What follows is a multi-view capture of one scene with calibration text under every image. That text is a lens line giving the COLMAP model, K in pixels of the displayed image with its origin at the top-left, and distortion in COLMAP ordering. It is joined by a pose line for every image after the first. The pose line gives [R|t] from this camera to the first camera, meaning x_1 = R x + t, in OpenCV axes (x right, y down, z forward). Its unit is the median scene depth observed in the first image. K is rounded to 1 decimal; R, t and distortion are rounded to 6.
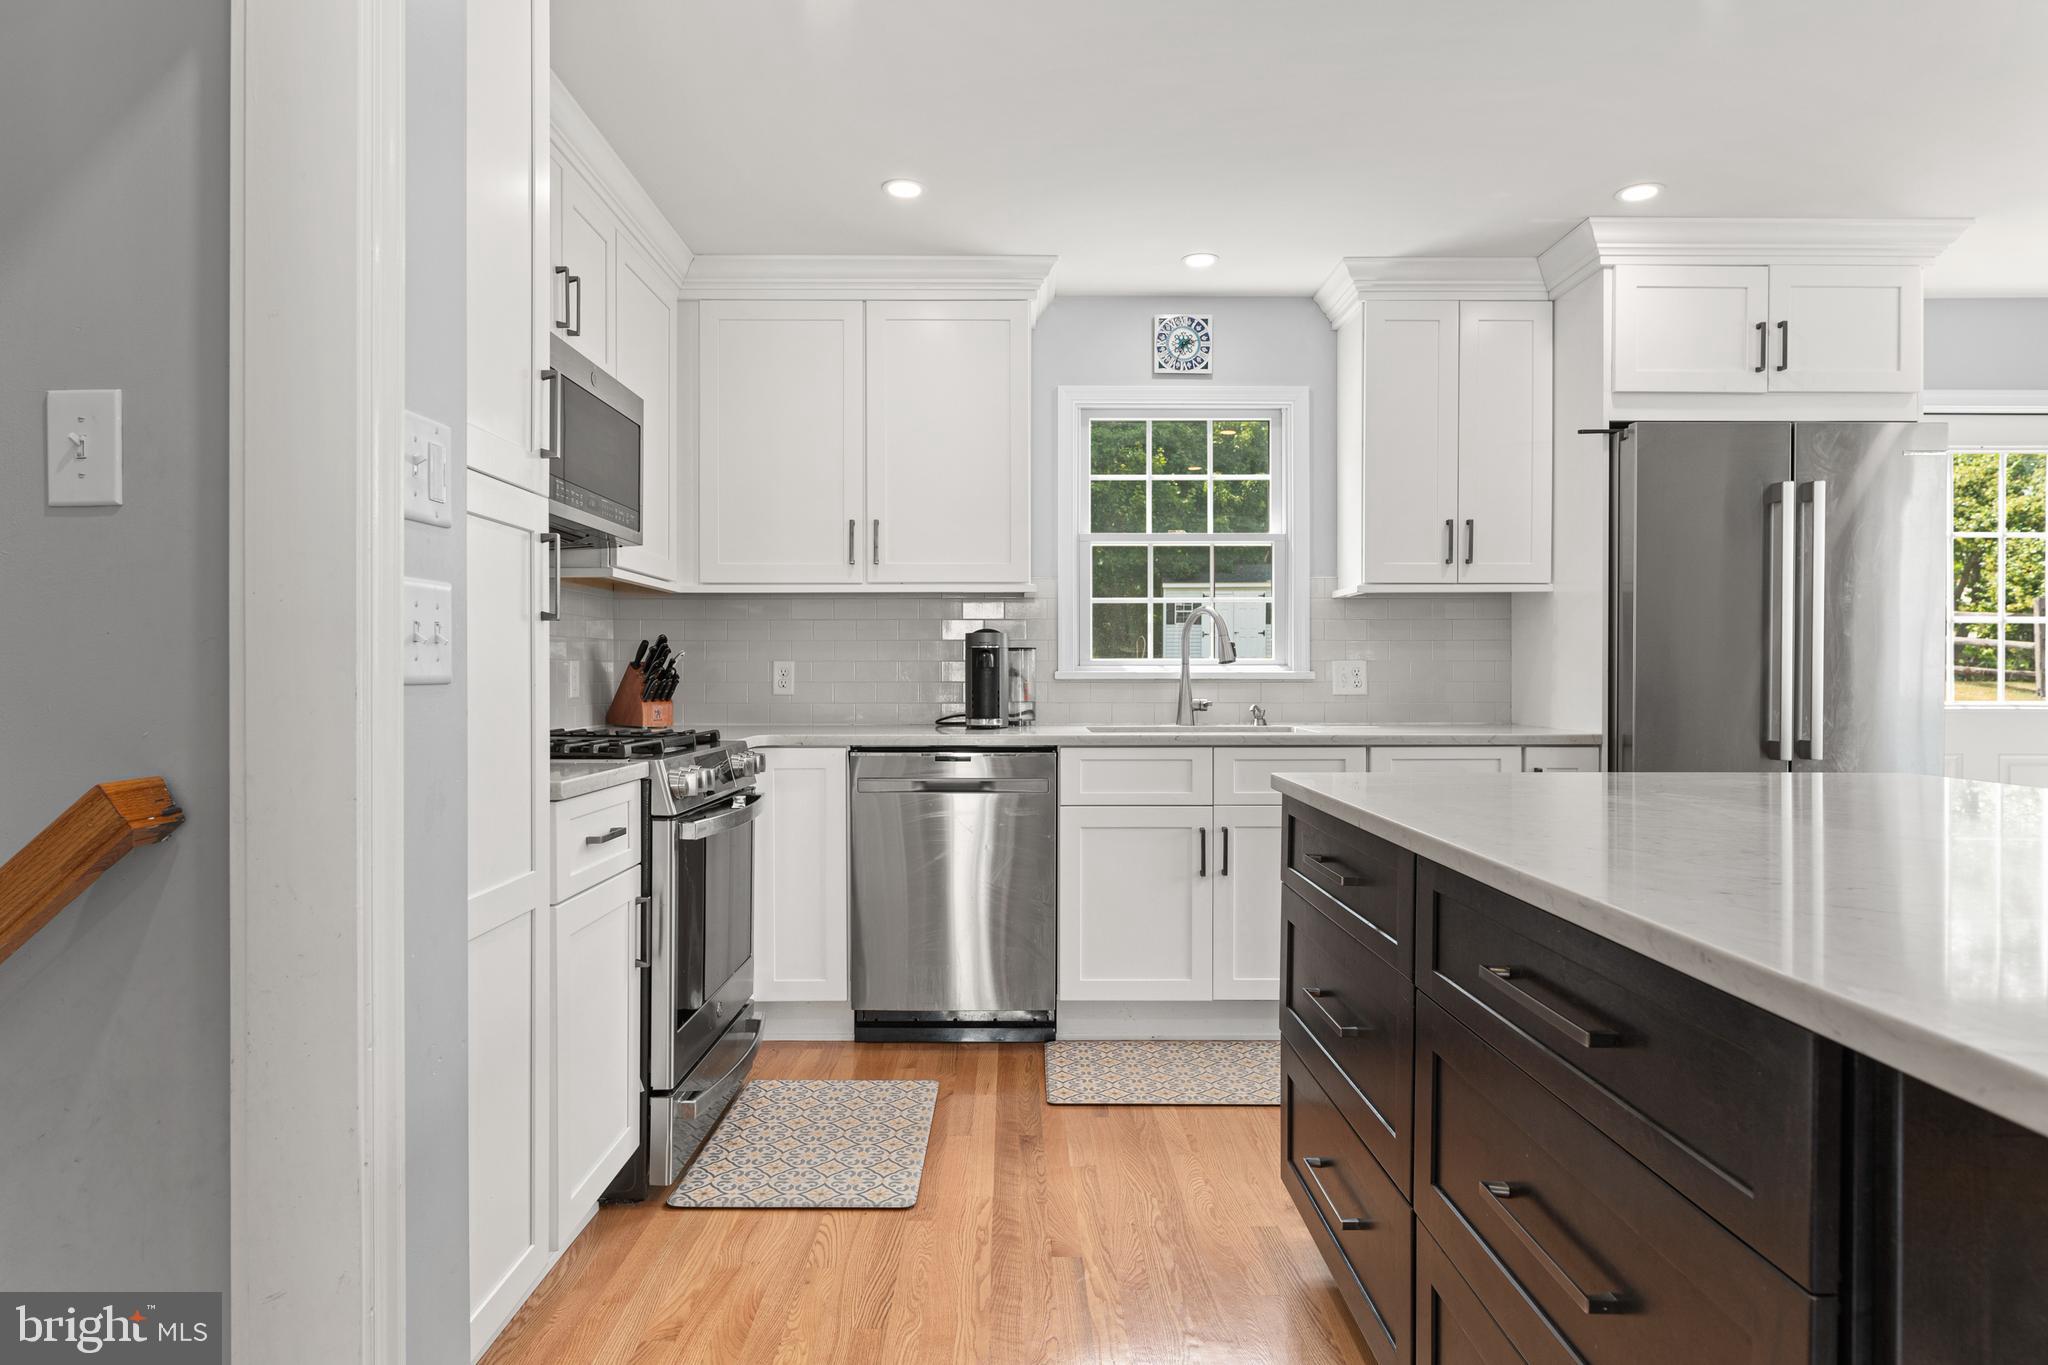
lens RADIAL K [[1206.7, 0, 1022.7], [0, 1206.7, 676.1], [0, 0, 1]] dist [0.011714, -0.009278]
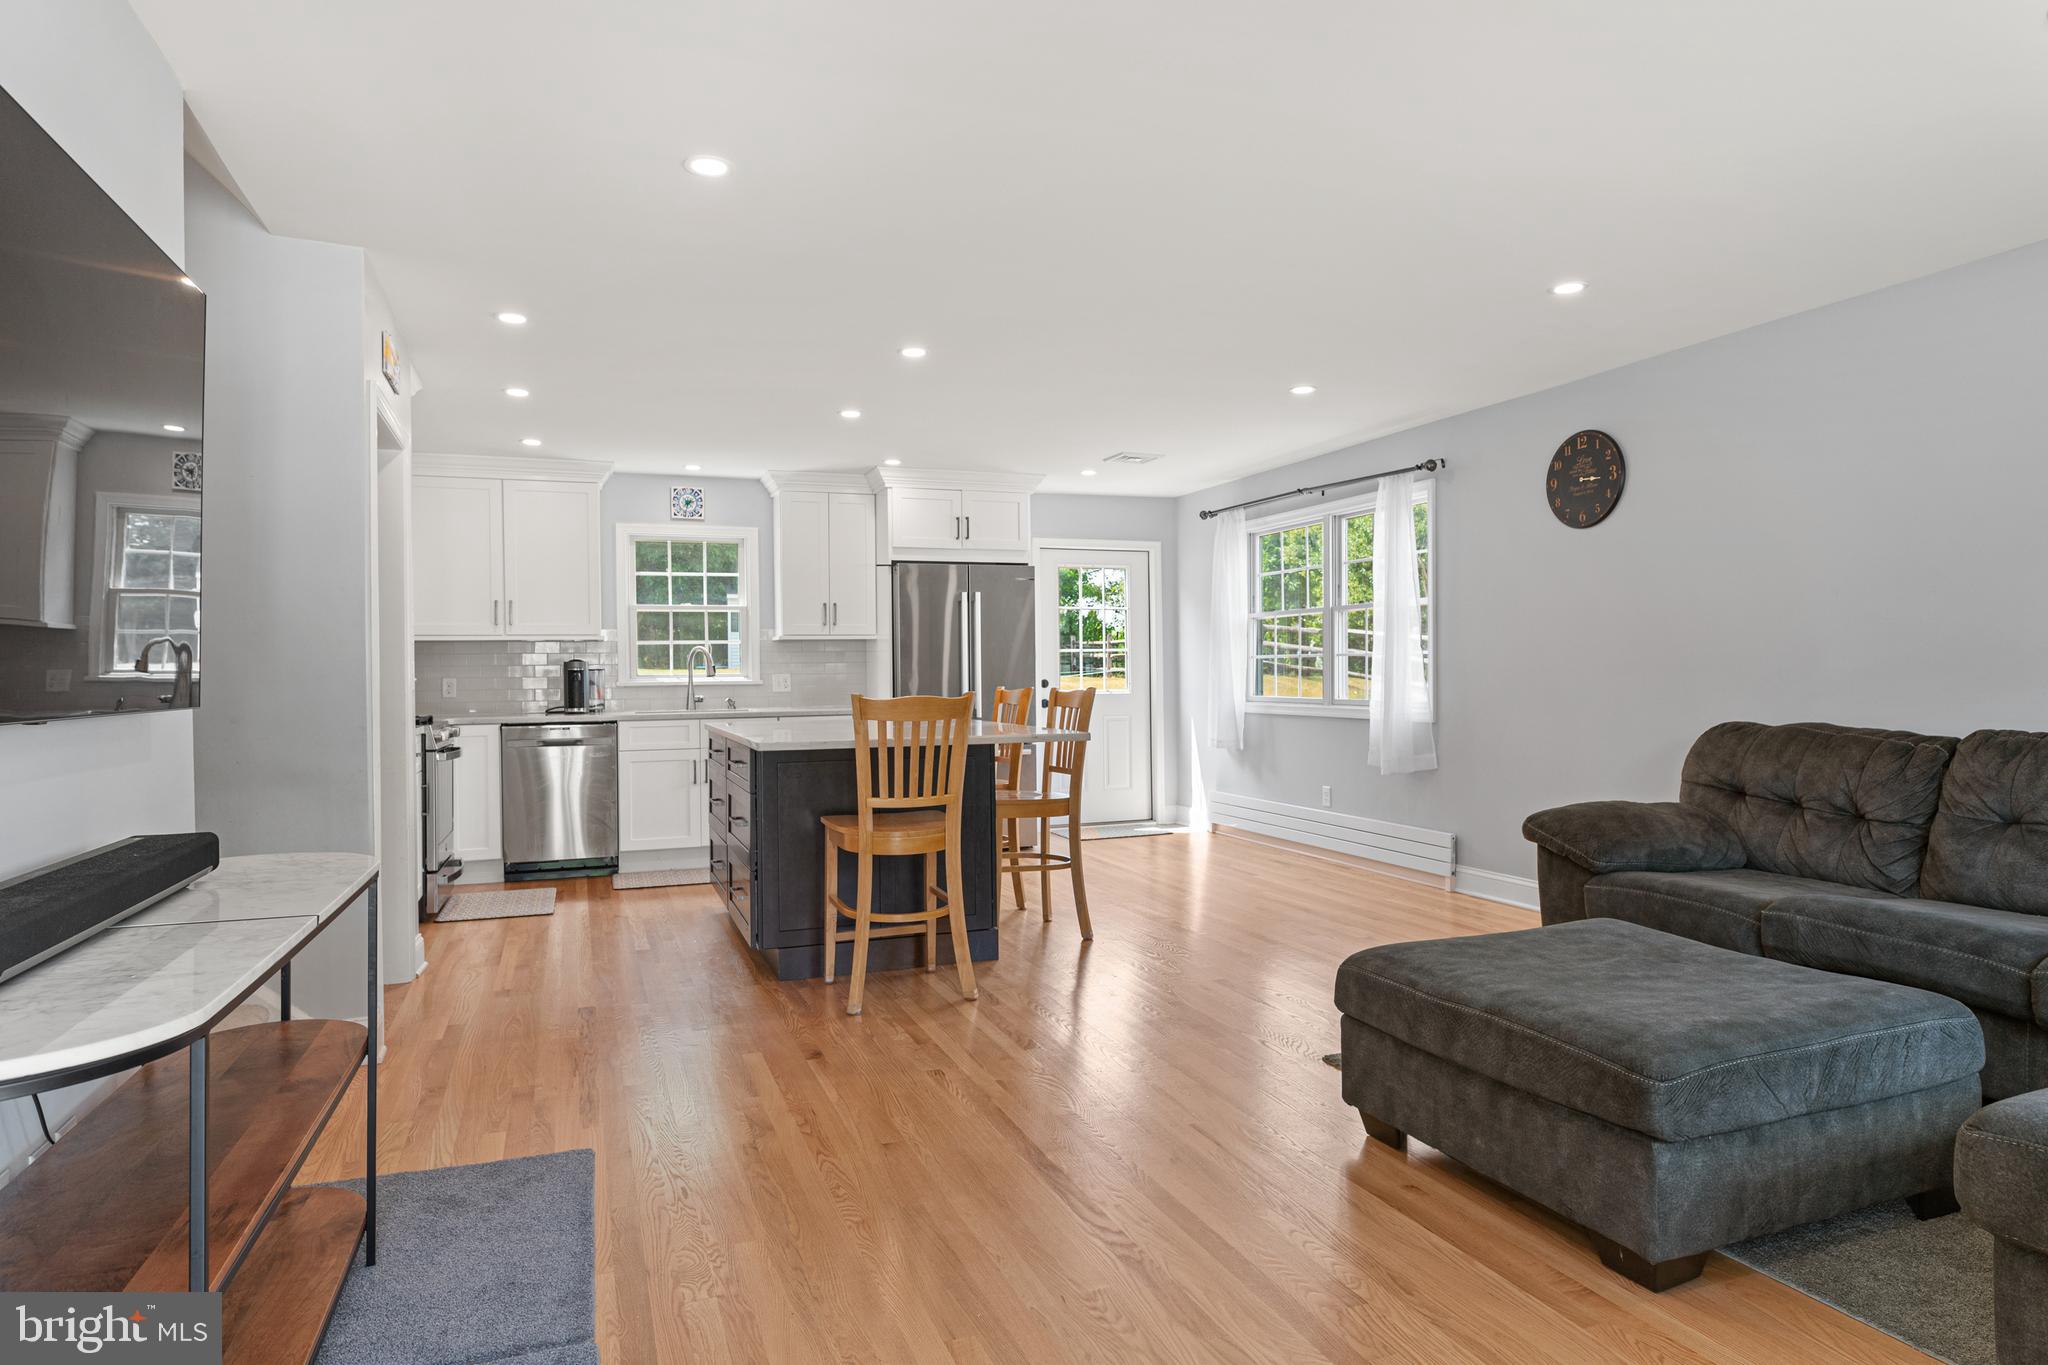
lens RADIAL K [[1206.7, 0, 1031.2], [0, 1206.7, 670.8], [0, 0, 1]] dist [0.011714, -0.009278]
pose [[0.937397, -0.011146, 0.348085, -0.020680], [0.013643, 0.999896, -0.004726, -0.003469], [-0.347996, 0.009179, 0.937451, -0.952512]]
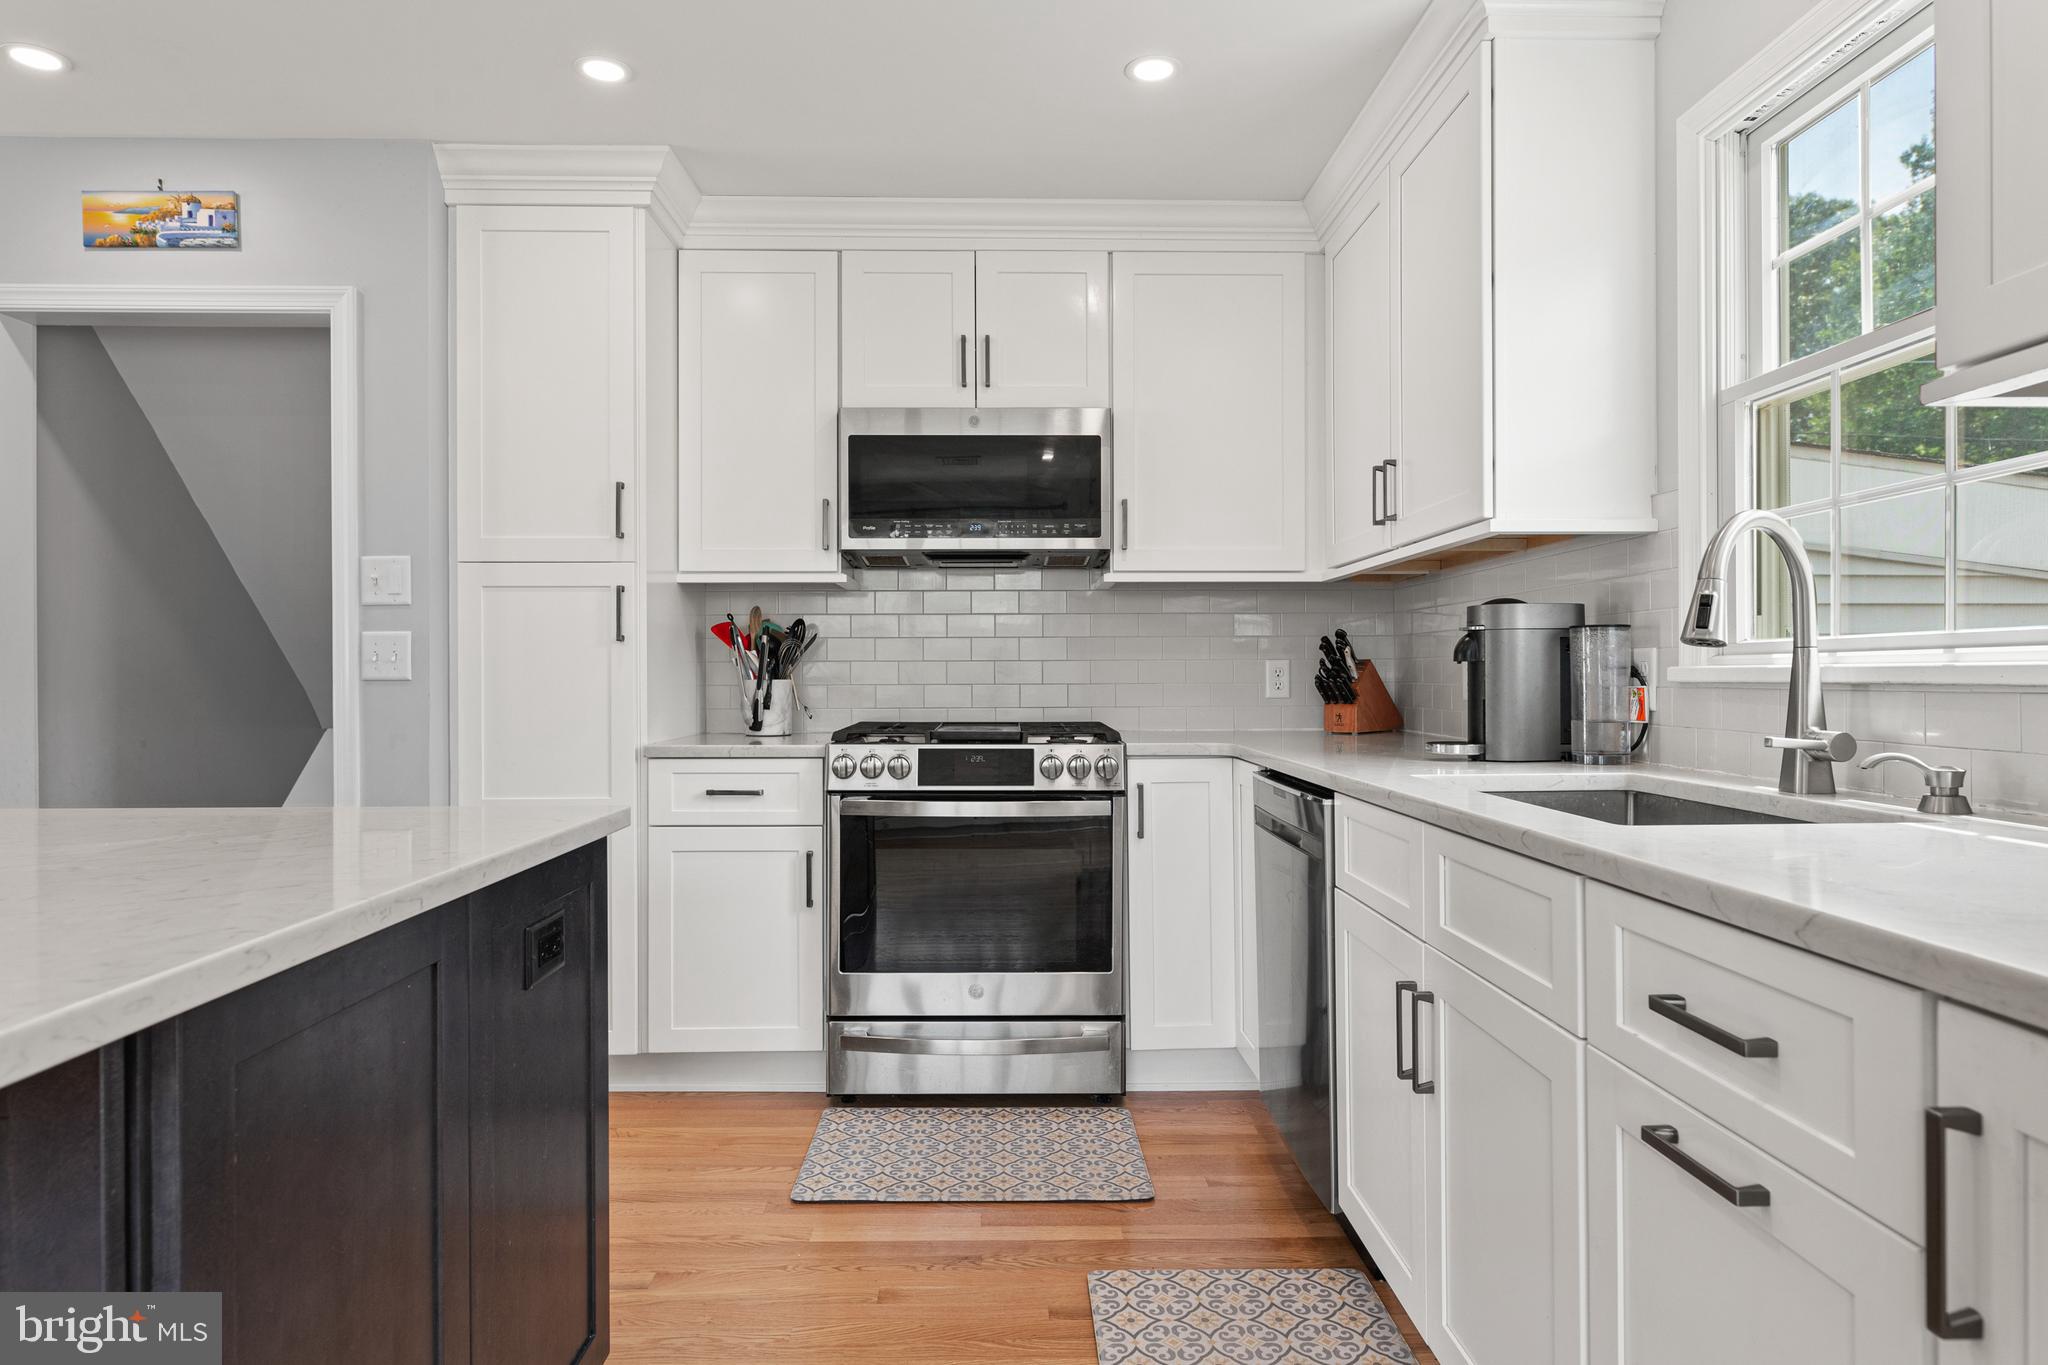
lens RADIAL K [[1206.7, 0, 1018.5], [0, 1206.7, 676.2], [0, 0, 1]] dist [0.011714, -0.009278]
pose [[0.001015, 0.002372, -0.999997, 0.582026], [-0.002368, 0.999994, 0.002370, -0.001115], [0.999997, 0.002366, 0.001020, 0.752677]]
